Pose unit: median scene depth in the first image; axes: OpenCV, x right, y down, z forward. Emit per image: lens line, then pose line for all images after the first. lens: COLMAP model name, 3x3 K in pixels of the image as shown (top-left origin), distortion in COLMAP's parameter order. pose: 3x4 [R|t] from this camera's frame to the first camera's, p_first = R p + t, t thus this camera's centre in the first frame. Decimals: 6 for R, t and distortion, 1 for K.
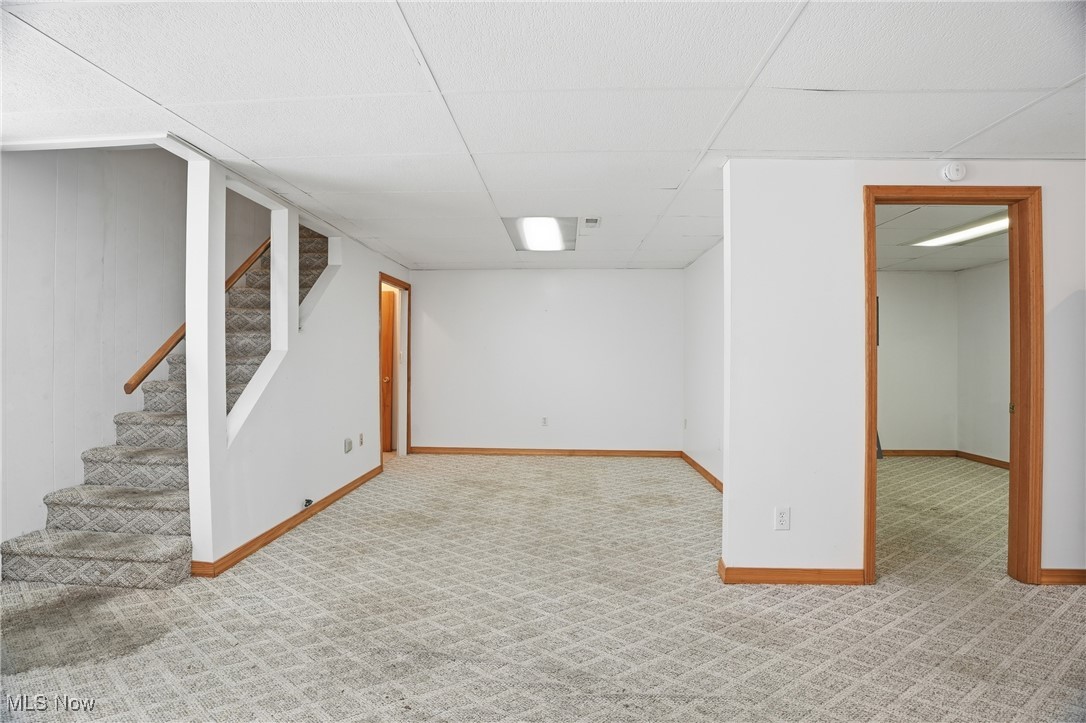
lens RADIAL K [[507.7, 0, 543.0], [0, 507.7, 361.5], [0, 0, 1]] dist [-0.068805, 0.018441]
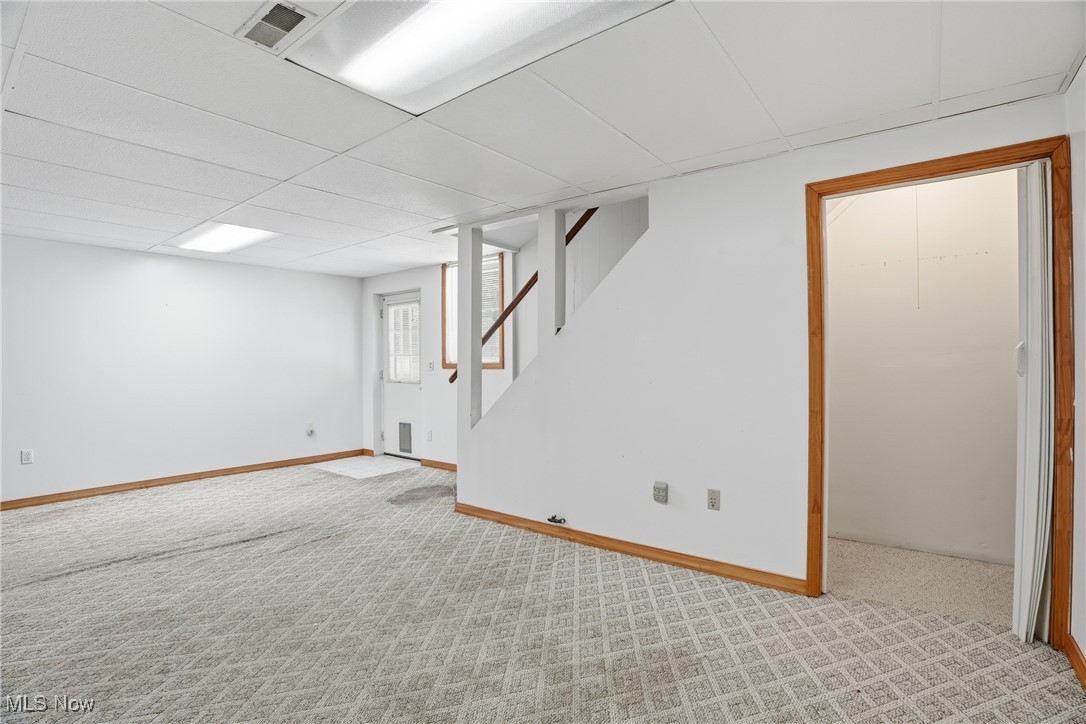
lens RADIAL K [[509.1, 0, 506.3], [0, 509.1, 363.6], [0, 0, 1]] dist [-0.056734, 0.018991]
pose [[-0.610141, 0.002629, -0.792288, 0.429456], [0.000967, 0.999996, 0.002574, -0.005454], [0.792292, 0.000805, -0.610141, 2.023047]]
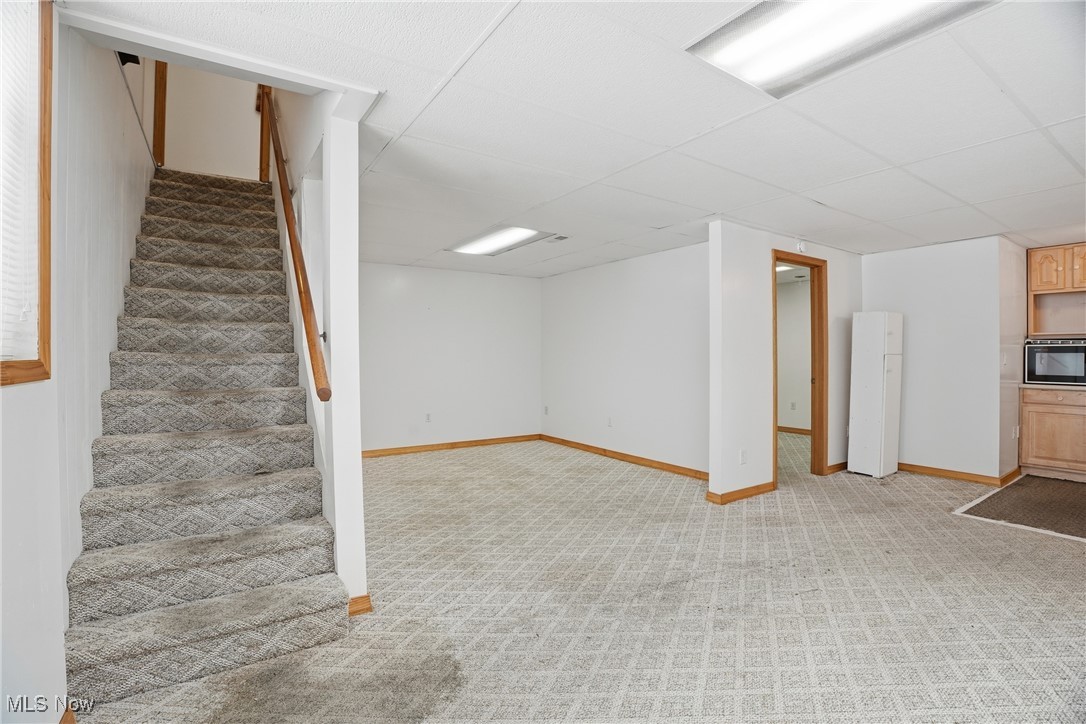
lens RADIAL K [[507.7, 0, 543.0], [0, 507.7, 362.0], [0, 0, 1]] dist [-0.068805, 0.018441]
pose [[0.797957, -0.013554, 0.602562, -0.937882], [0.010476, 0.999908, 0.008618, 0.000331], [-0.602623, -0.000564, 0.798026, 0.122408]]
